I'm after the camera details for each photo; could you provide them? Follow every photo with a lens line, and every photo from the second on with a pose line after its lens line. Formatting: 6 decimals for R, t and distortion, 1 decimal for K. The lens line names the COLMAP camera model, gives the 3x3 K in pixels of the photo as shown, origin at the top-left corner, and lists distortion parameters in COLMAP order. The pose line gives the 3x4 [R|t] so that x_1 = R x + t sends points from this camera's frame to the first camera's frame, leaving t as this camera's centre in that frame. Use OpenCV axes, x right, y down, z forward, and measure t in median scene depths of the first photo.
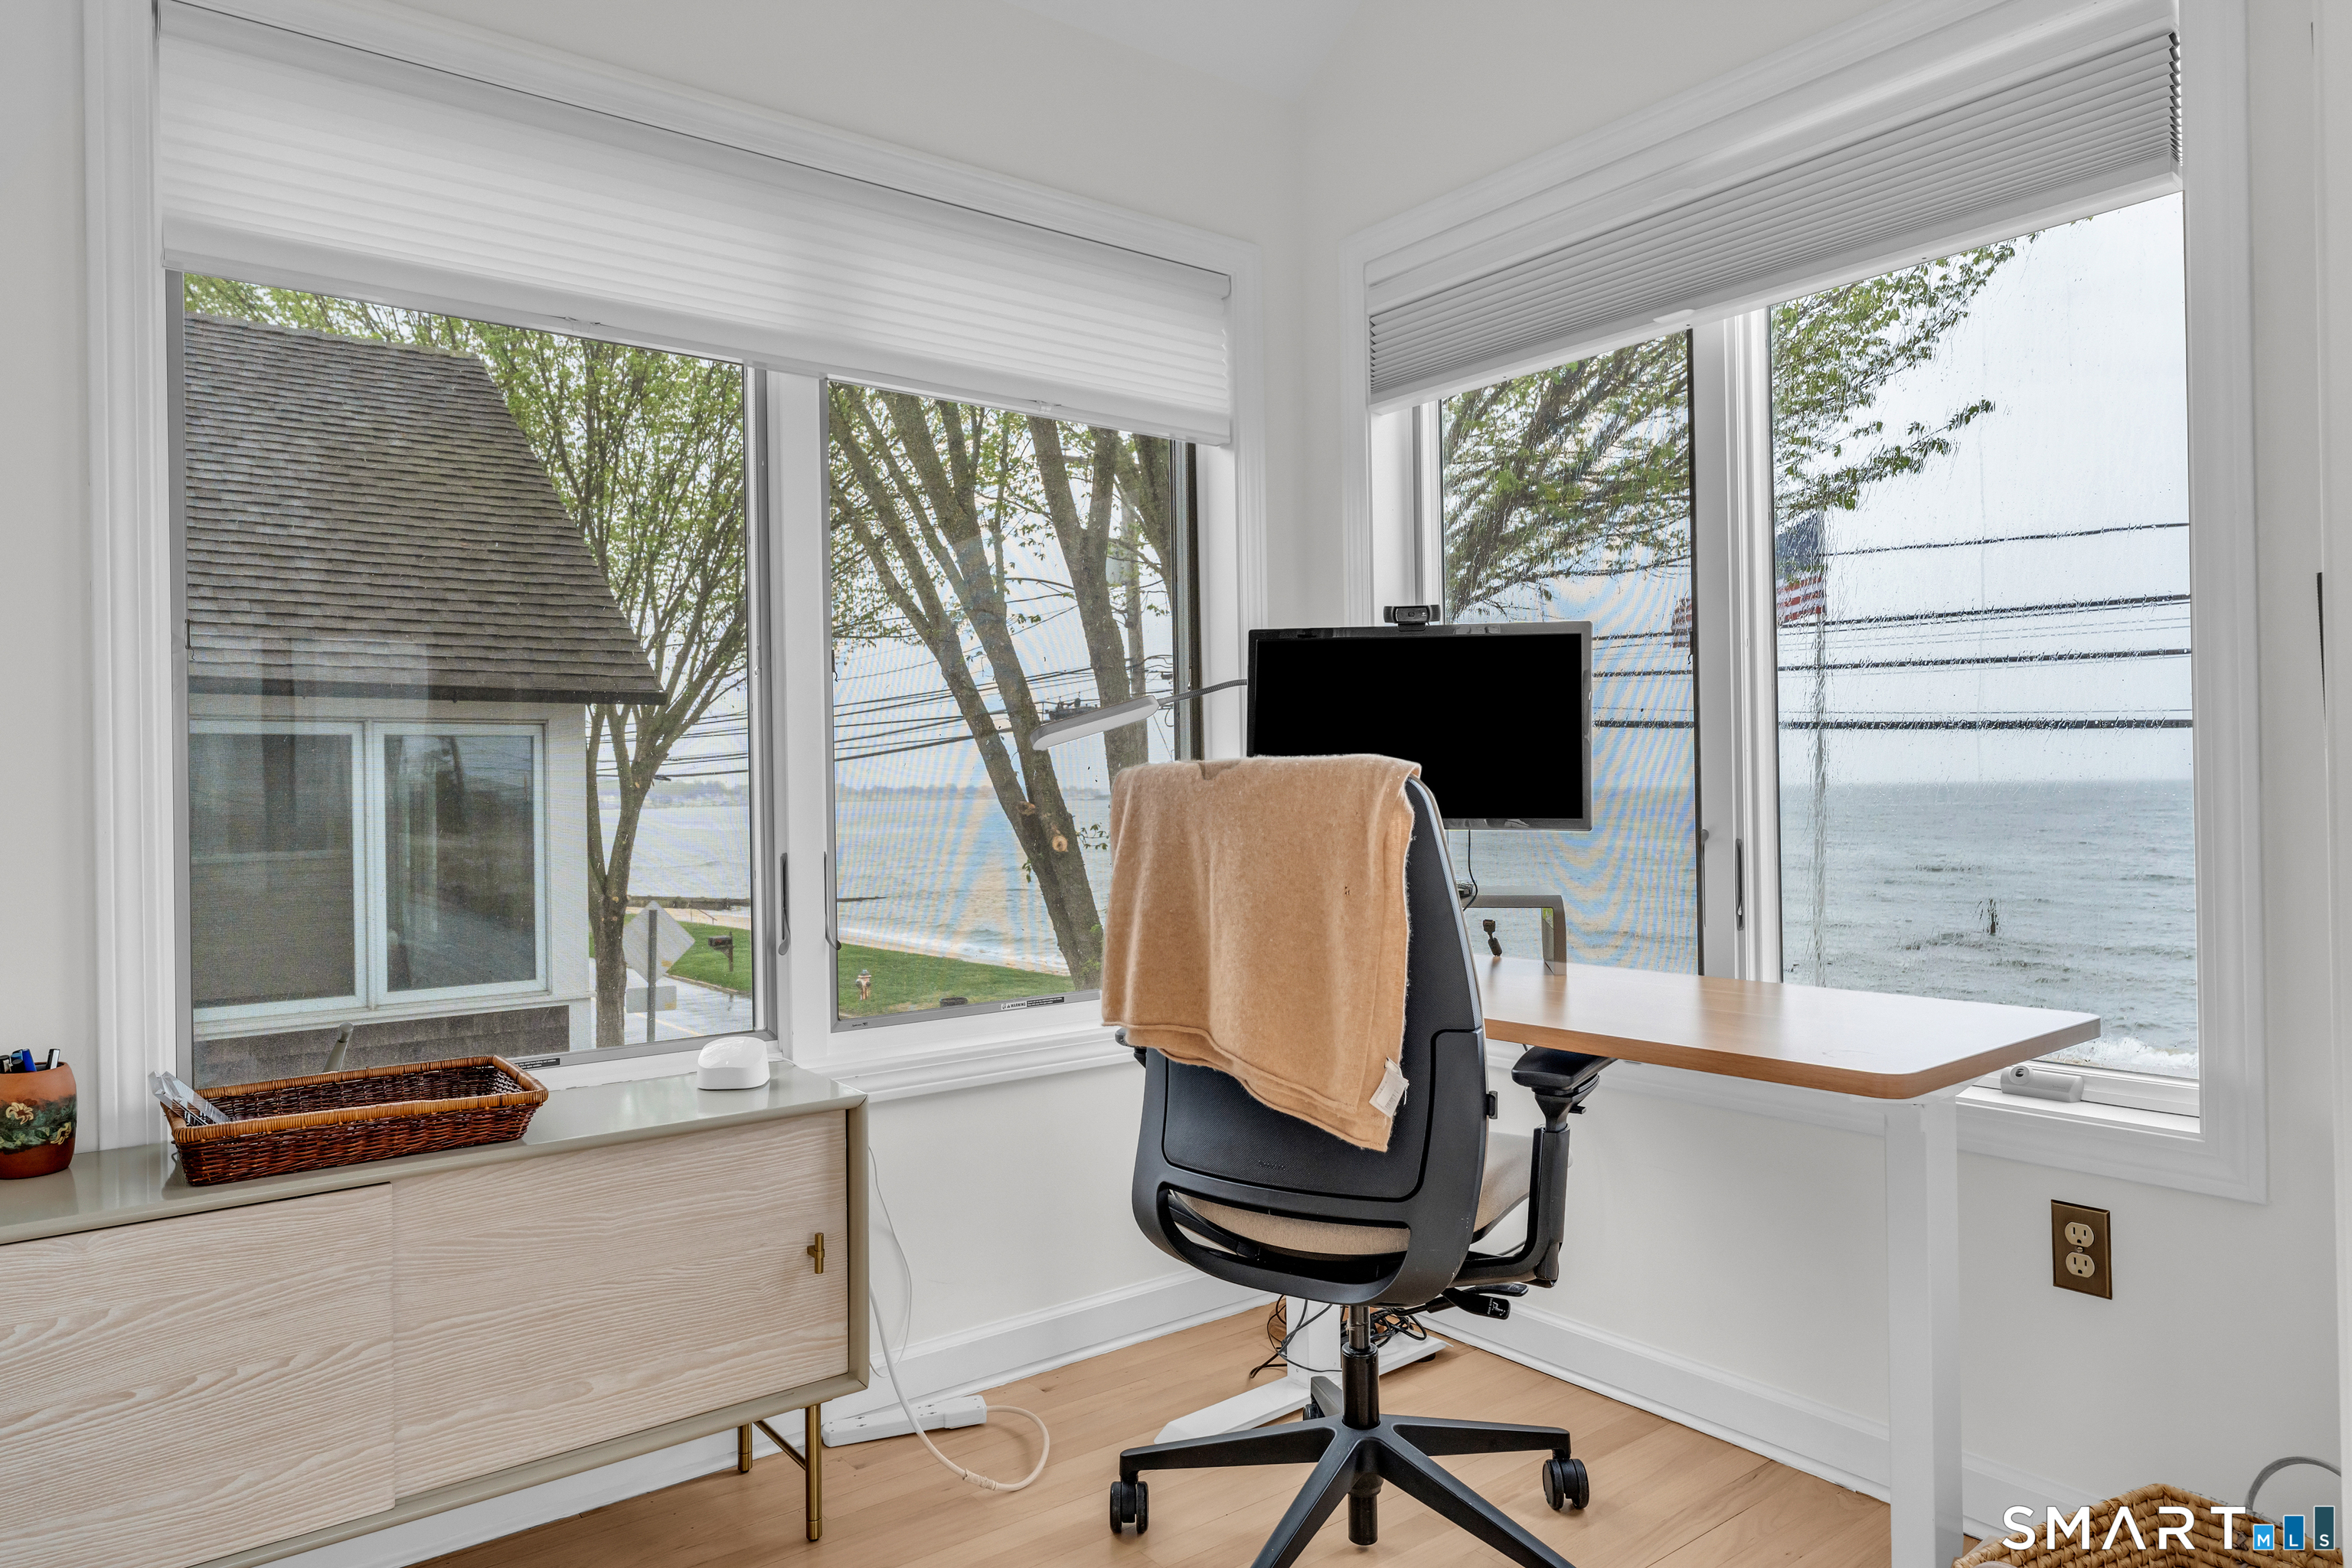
lens RADIAL K [[1467.9, 0, 1176.0], [0, 1467.9, 784.0], [0, 0, 1]] dist [-0.000147, -0.000016]
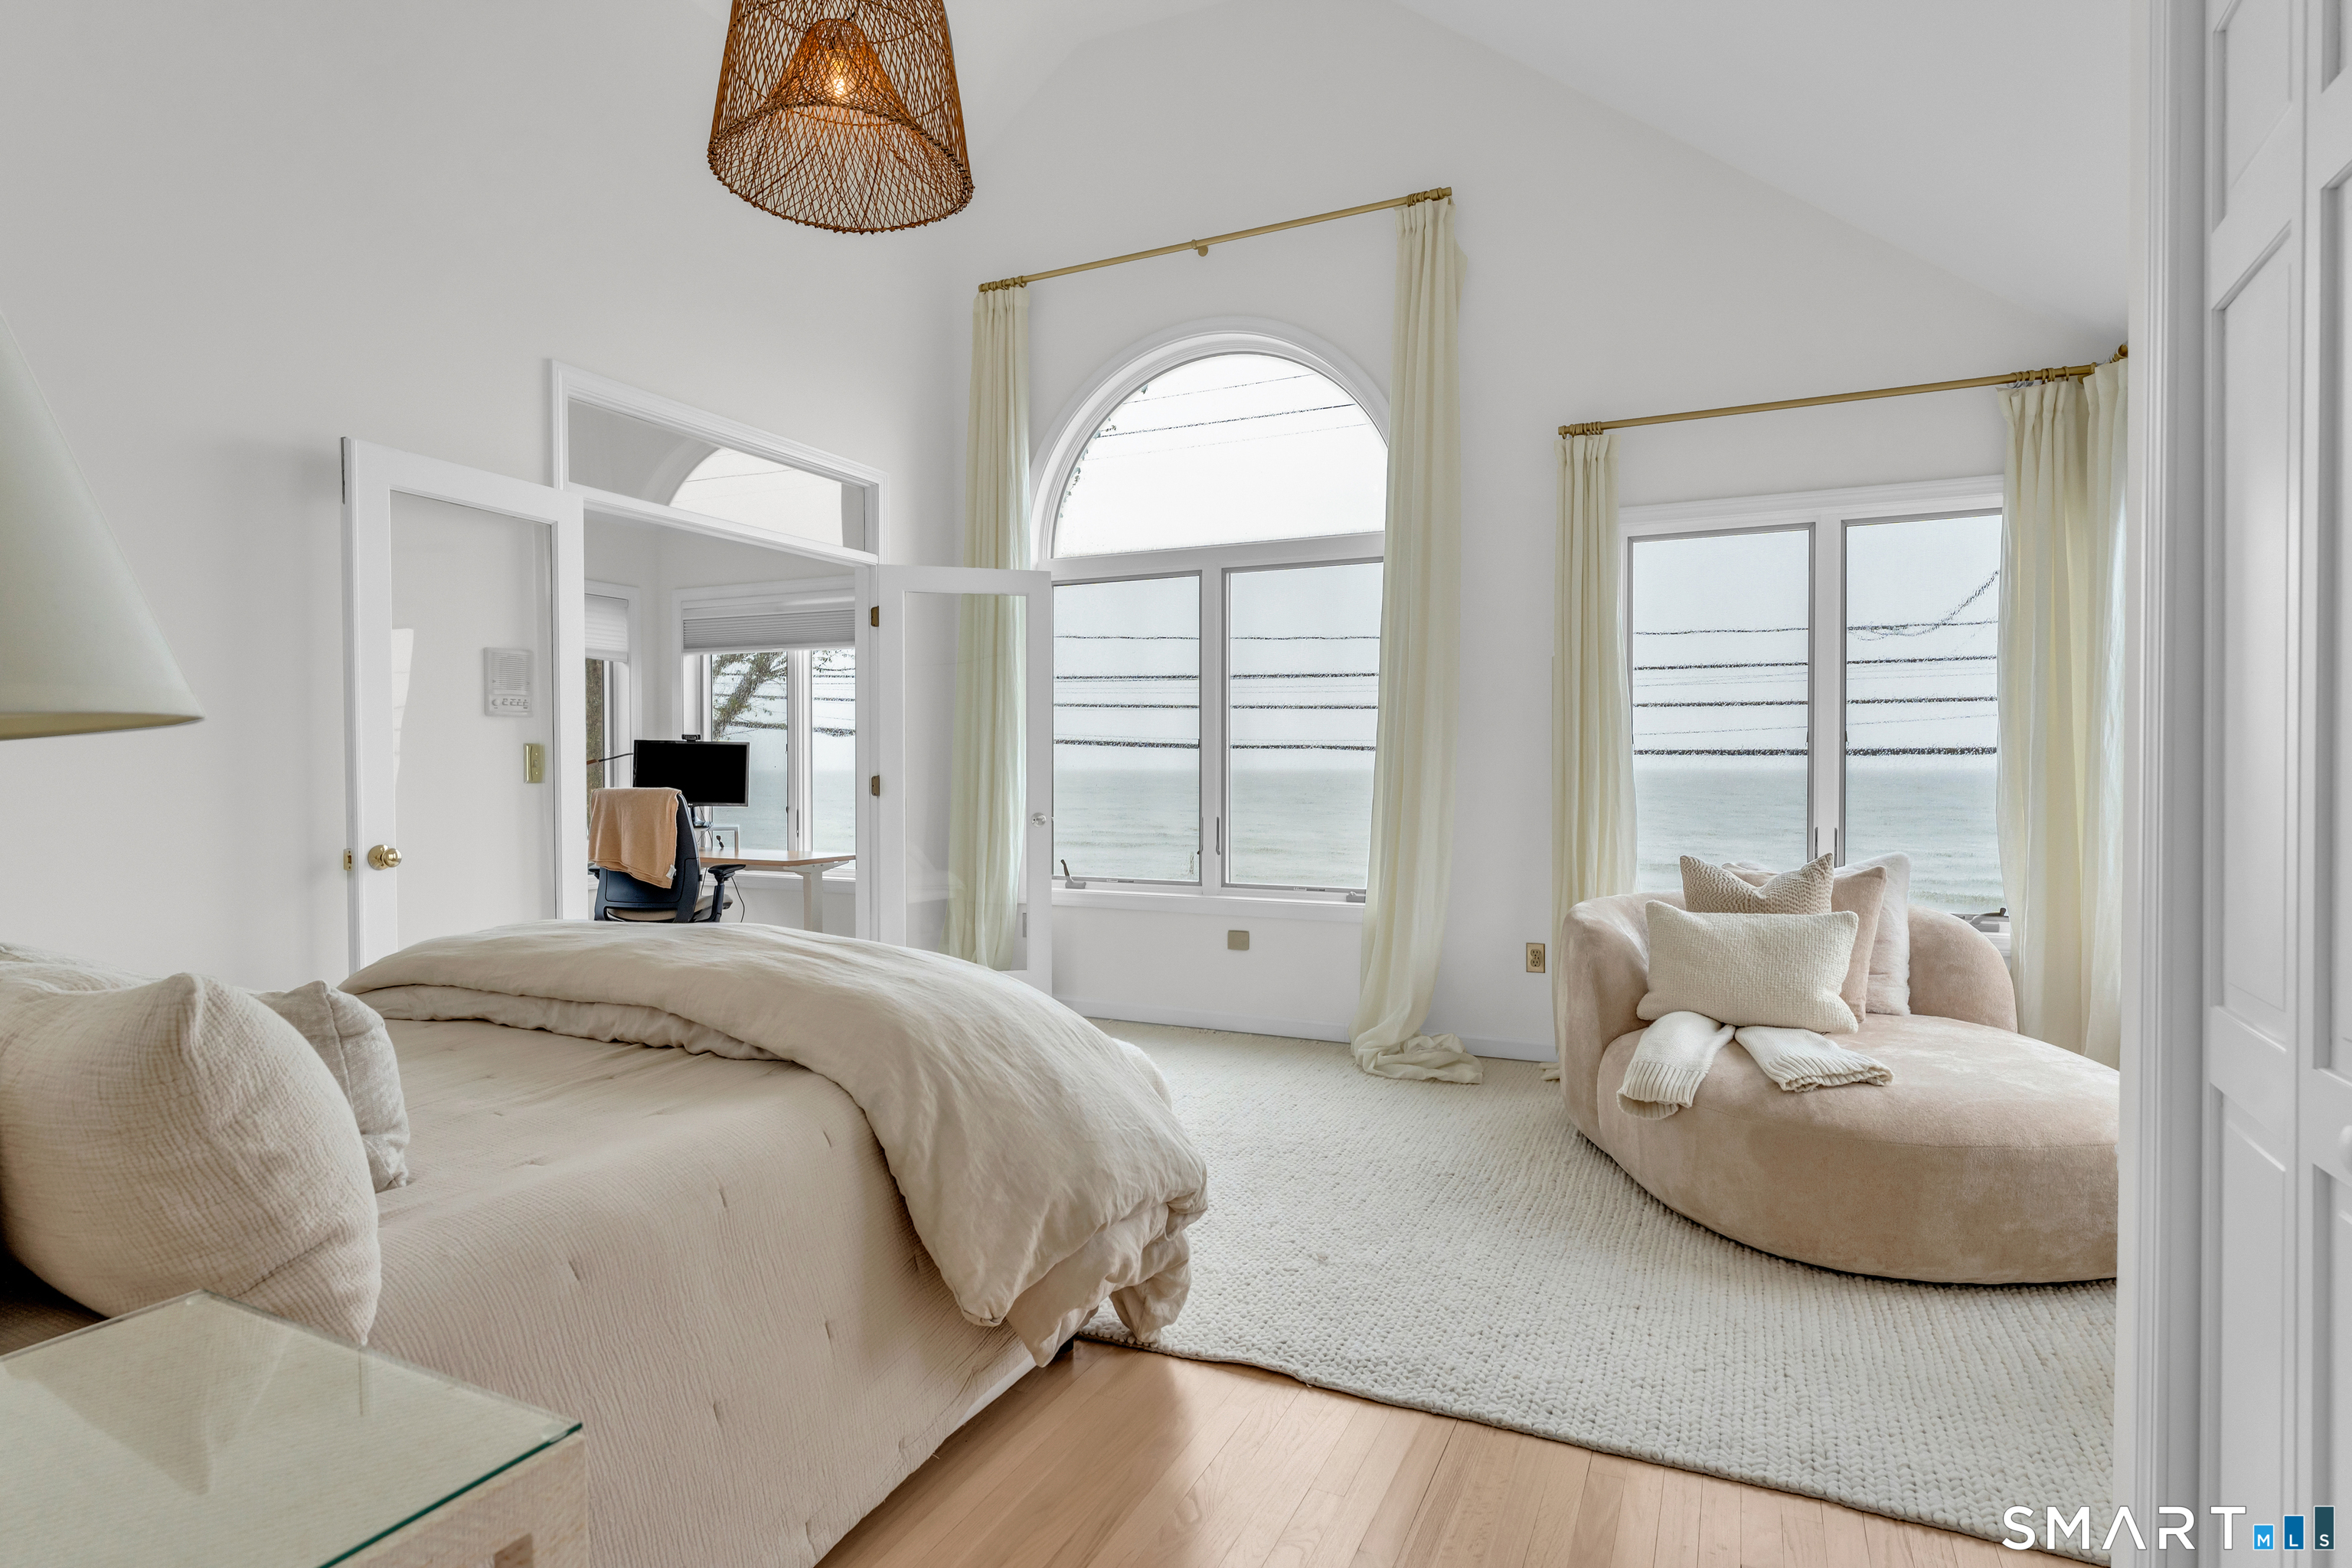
lens RADIAL K [[1217.9, 0, 1176.0], [0, 1217.9, 784.0], [0, 0, 1]] dist [-0.000077, -0.000018]
pose [[0.893007, 0.008720, 0.449957, -0.106976], [-0.011692, 0.999924, 0.003826, -0.050026], [-0.449890, -0.008677, 0.893042, -2.292100]]
